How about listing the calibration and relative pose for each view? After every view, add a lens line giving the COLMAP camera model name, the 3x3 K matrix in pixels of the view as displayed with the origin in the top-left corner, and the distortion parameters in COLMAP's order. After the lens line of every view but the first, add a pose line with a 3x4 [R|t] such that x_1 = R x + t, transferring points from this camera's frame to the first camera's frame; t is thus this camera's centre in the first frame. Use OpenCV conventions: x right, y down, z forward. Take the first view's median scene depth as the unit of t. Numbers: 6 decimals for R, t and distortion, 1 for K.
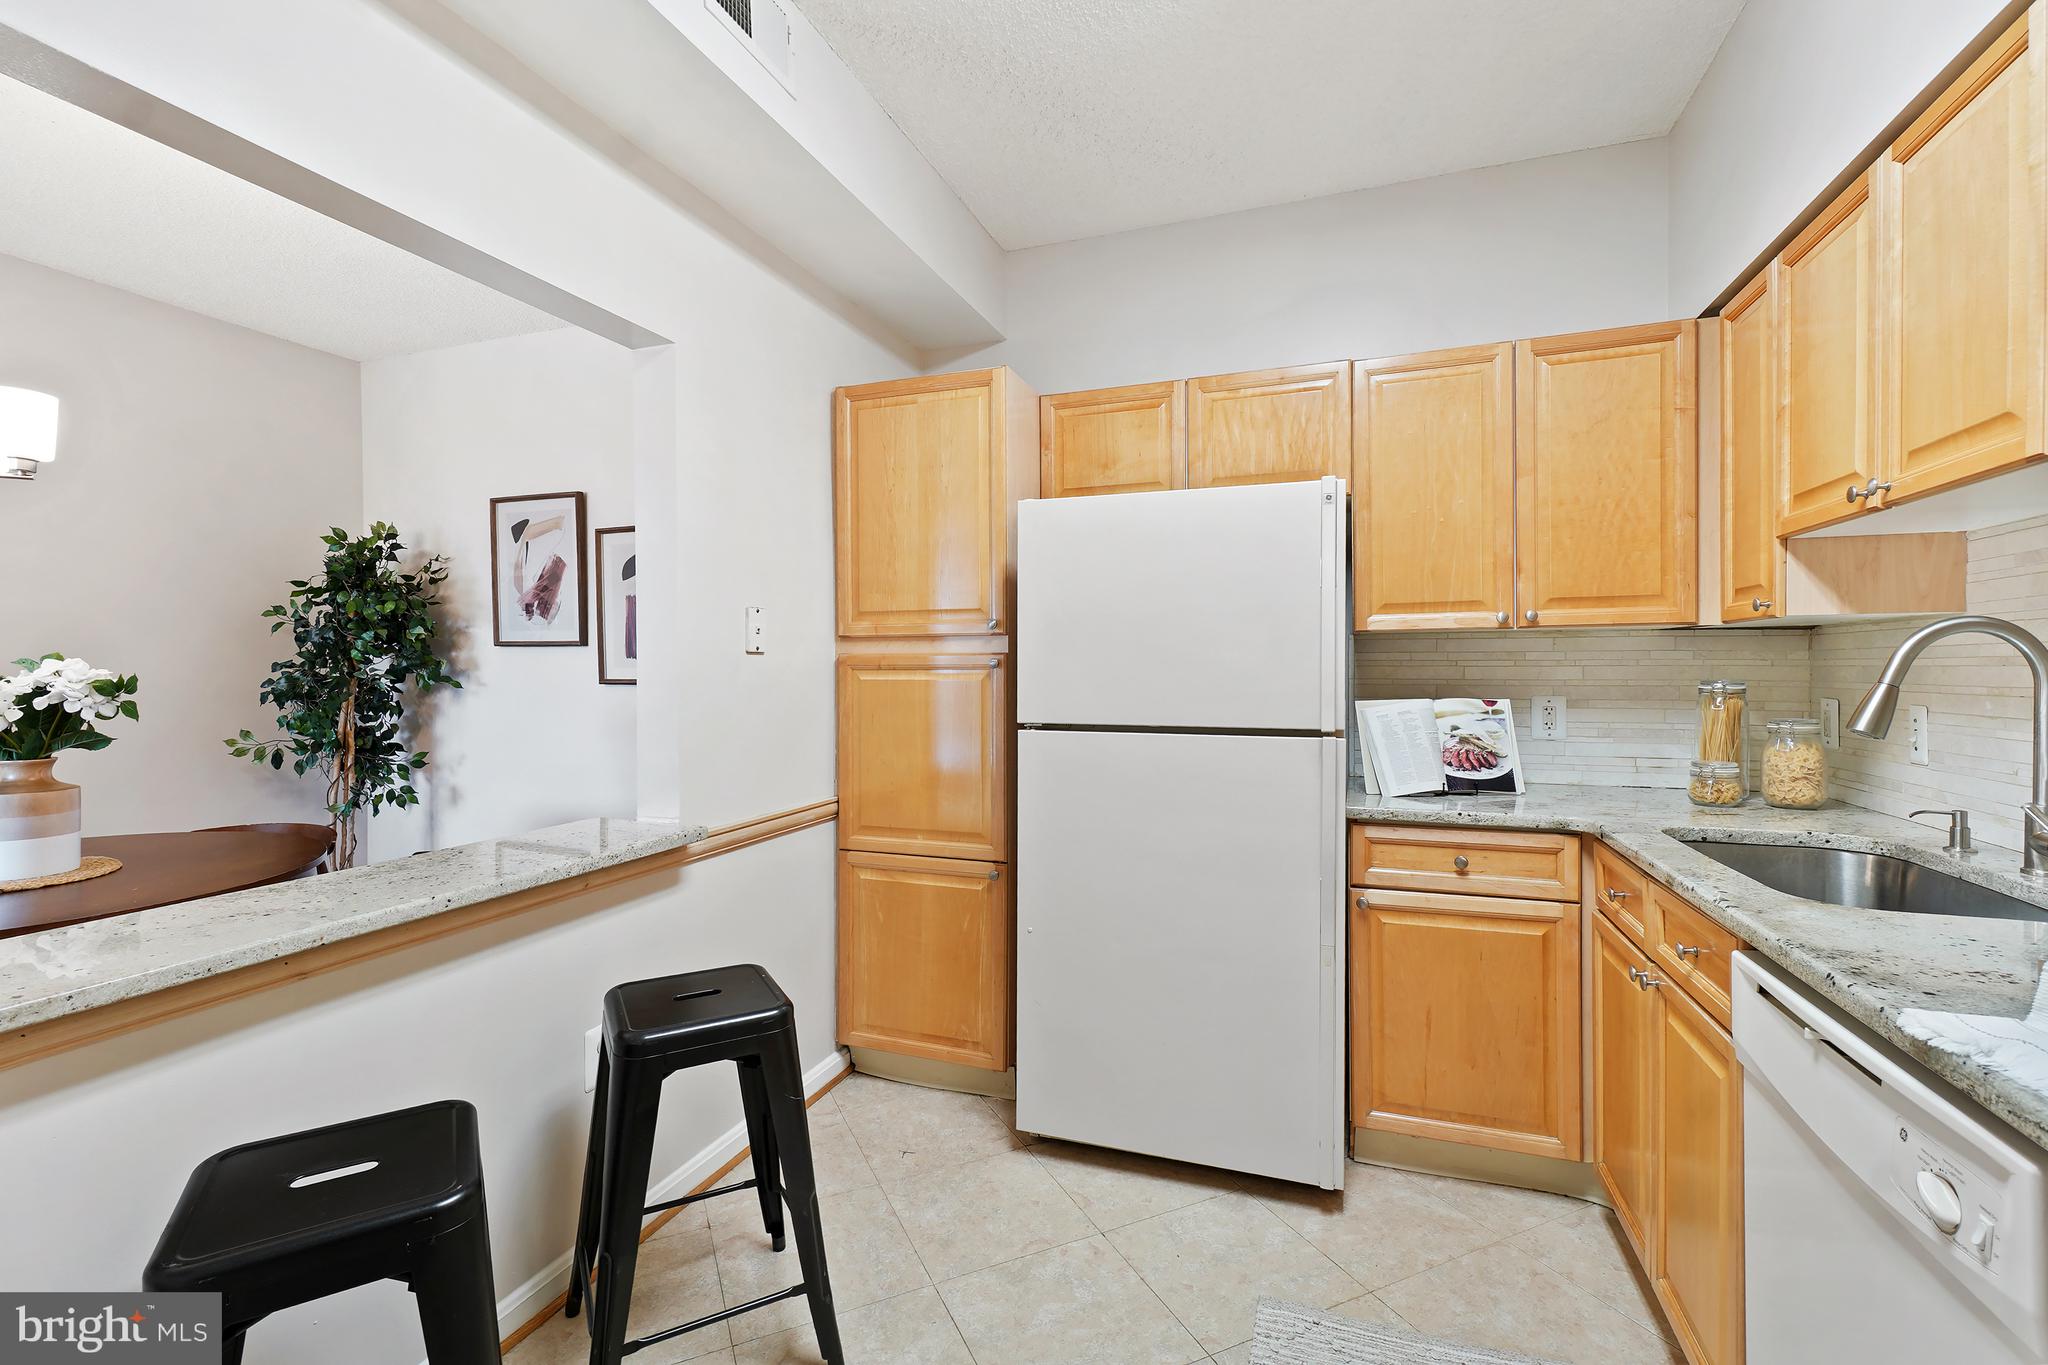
lens RADIAL K [[903.2, 0, 1022.4], [0, 903.2, 676.0], [0, 0, 1]] dist [0.002235, 0.000076]
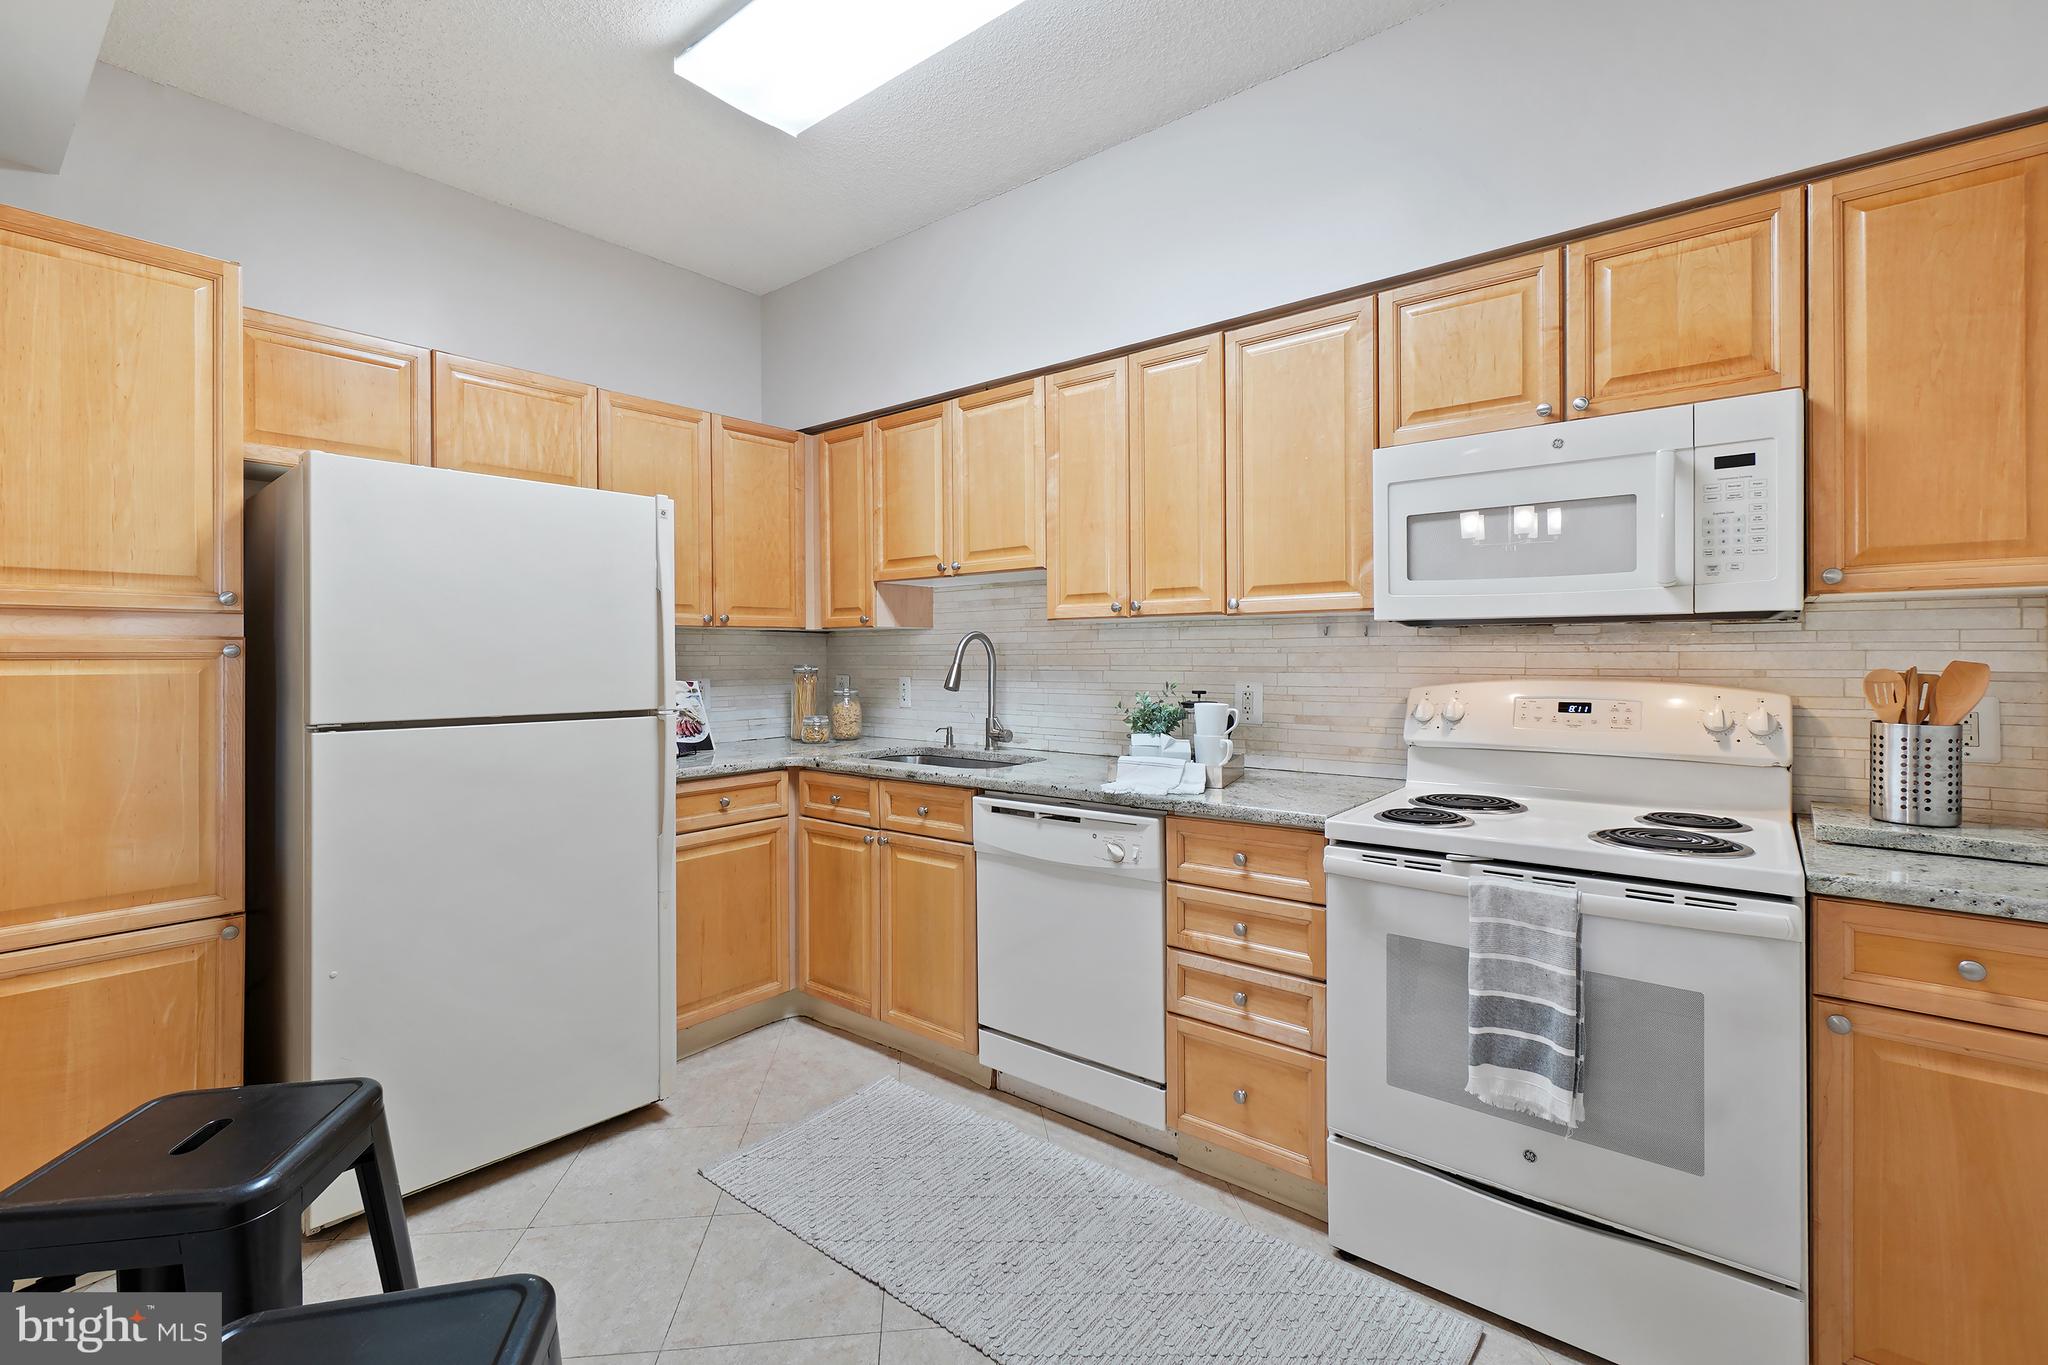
lens RADIAL K [[898.9, 0, 1027.6], [0, 898.9, 656.3], [0, 0, 1]] dist [0.004117, 0.000696]
pose [[0.321622, 0.000166, 0.946868, -0.602810], [0.012563, 0.999911, -0.004443, 0.002290], [-0.946785, 0.013324, 0.321591, 0.141325]]
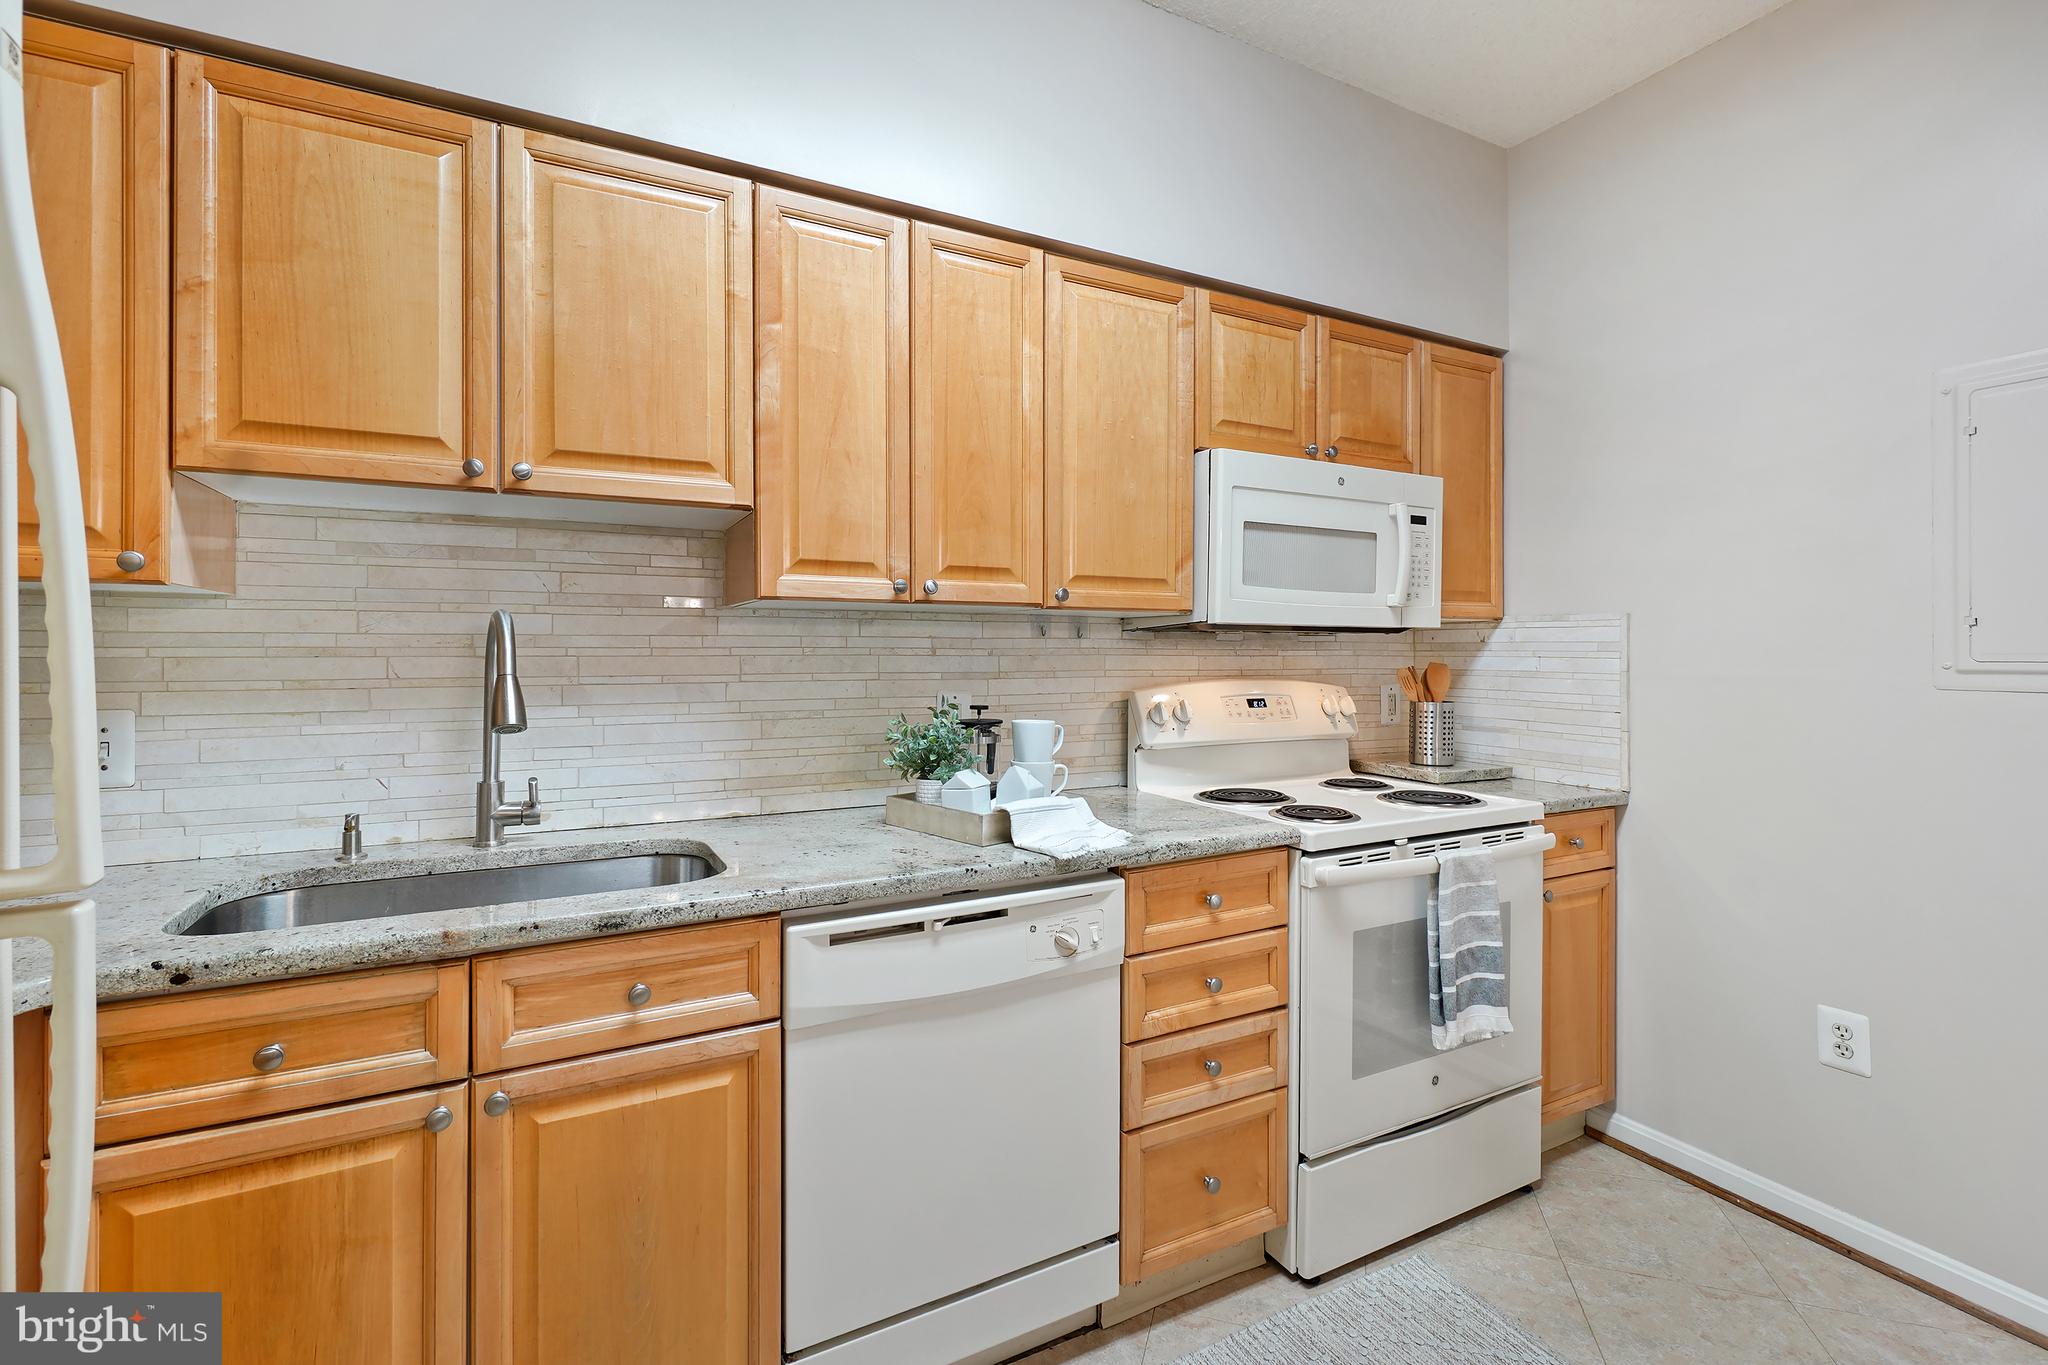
lens RADIAL K [[905.3, 0, 1020.2], [0, 905.3, 651.6], [0, 0, 1]] dist [0.001172, -0.000158]
pose [[-0.739013, 0.004448, 0.673677, -0.069407], [0.008693, 0.999958, 0.002933, -0.010257], [-0.673635, 0.008024, -0.739020, 0.914056]]
